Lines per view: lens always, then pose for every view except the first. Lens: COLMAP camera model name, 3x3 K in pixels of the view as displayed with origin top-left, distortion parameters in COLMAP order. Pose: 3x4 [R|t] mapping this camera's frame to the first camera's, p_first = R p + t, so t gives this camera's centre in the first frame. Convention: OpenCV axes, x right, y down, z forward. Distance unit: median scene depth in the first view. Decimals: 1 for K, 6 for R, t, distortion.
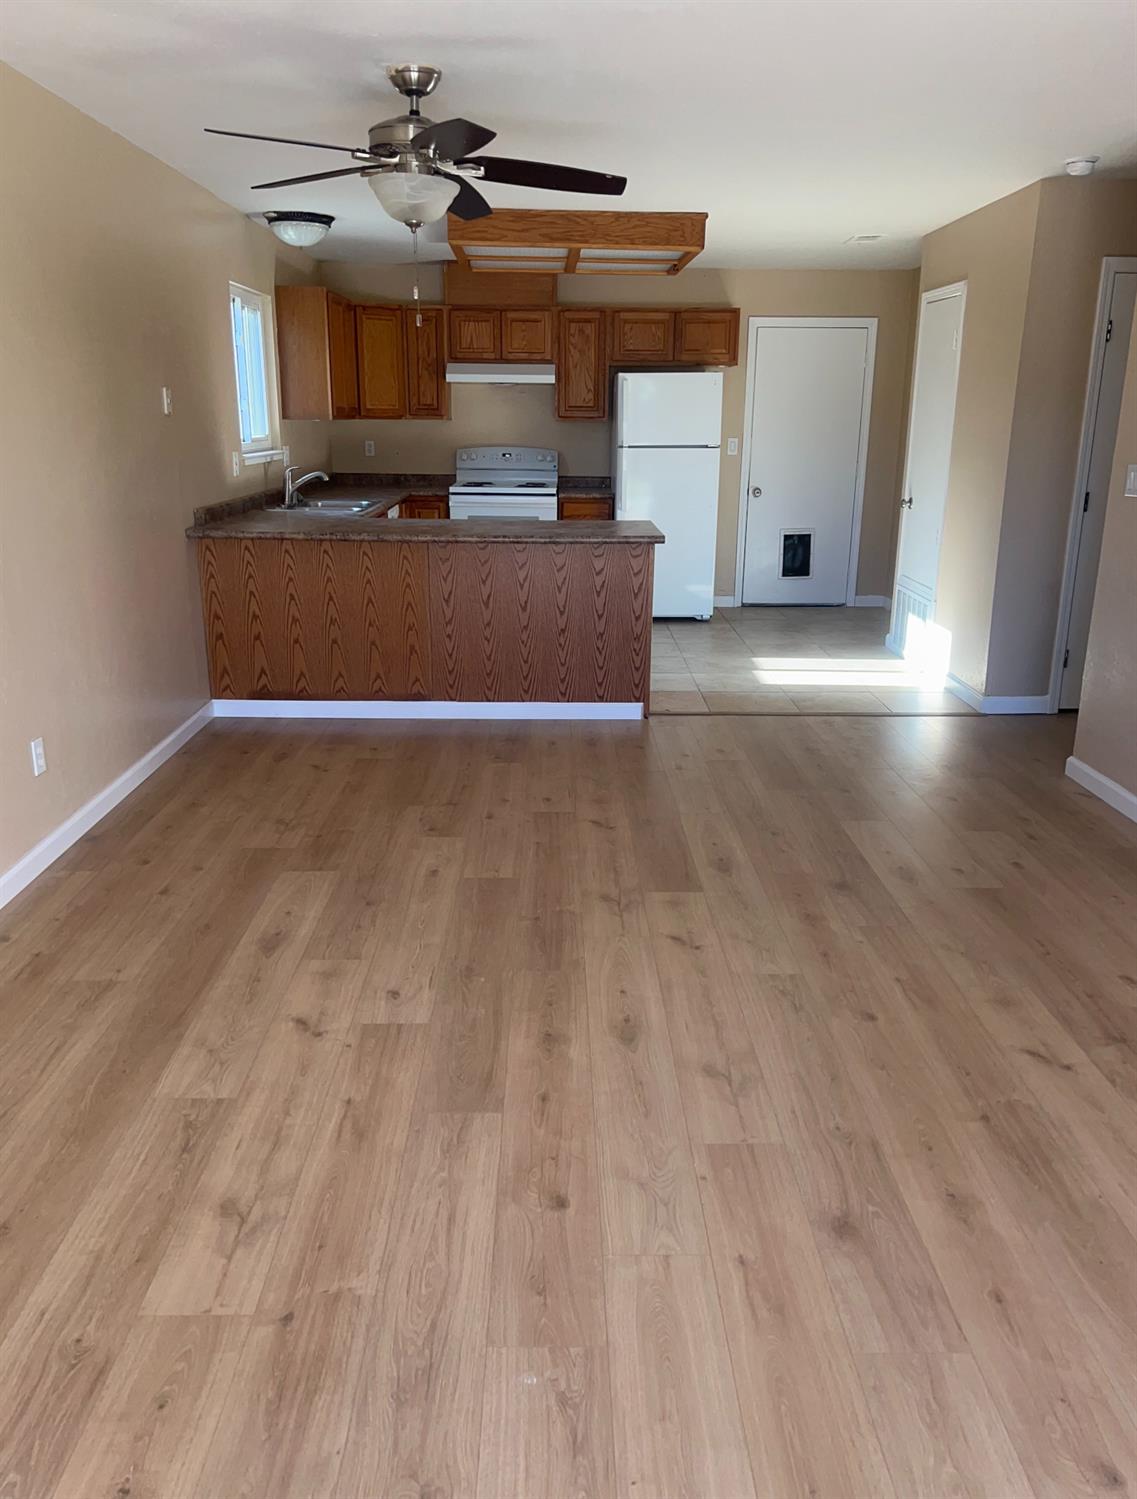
lens RADIAL K [[1148.8, 0, 573.5], [0, 1148.8, 763.7], [0, 0, 1]] dist [0.047851, -0.063171]
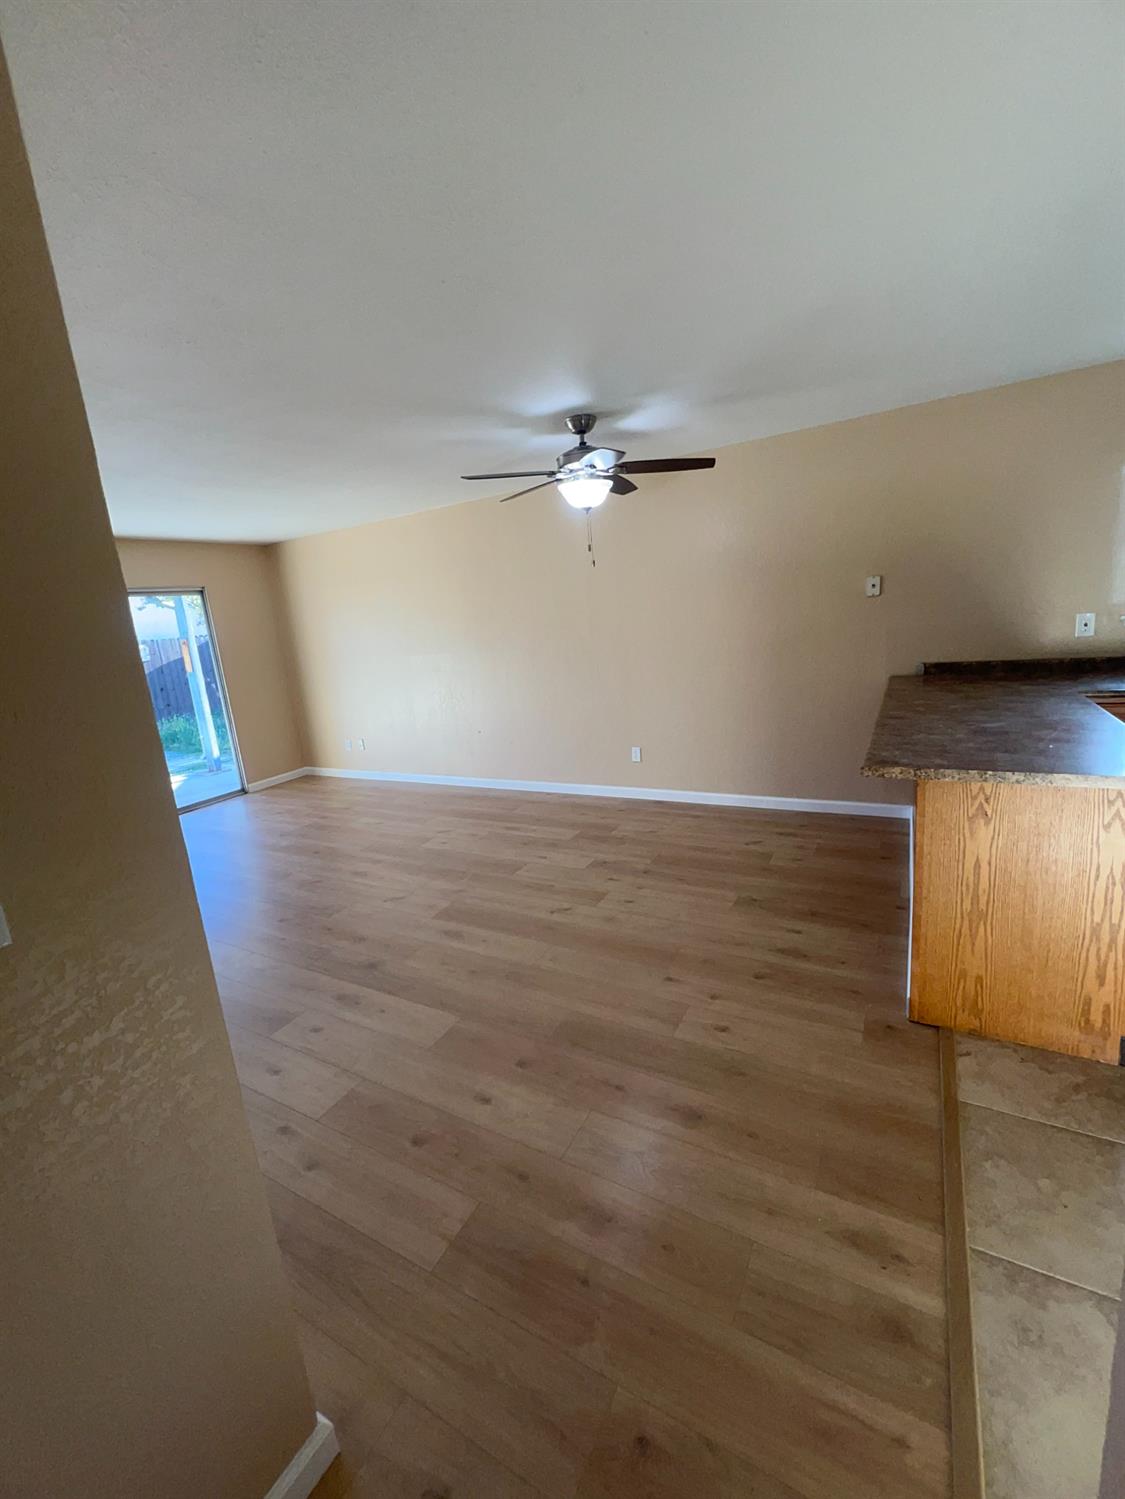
lens RADIAL K [[611.5, 0, 569.0], [0, 611.5, 744.9], [0, 0, 1]] dist [-0.001230, -0.000058]
pose [[-0.500811, 0.214620, -0.838526, 0.627295], [-0.168714, 0.925985, 0.337769, -0.402608], [0.848955, 0.310630, -0.427534, 1.323508]]
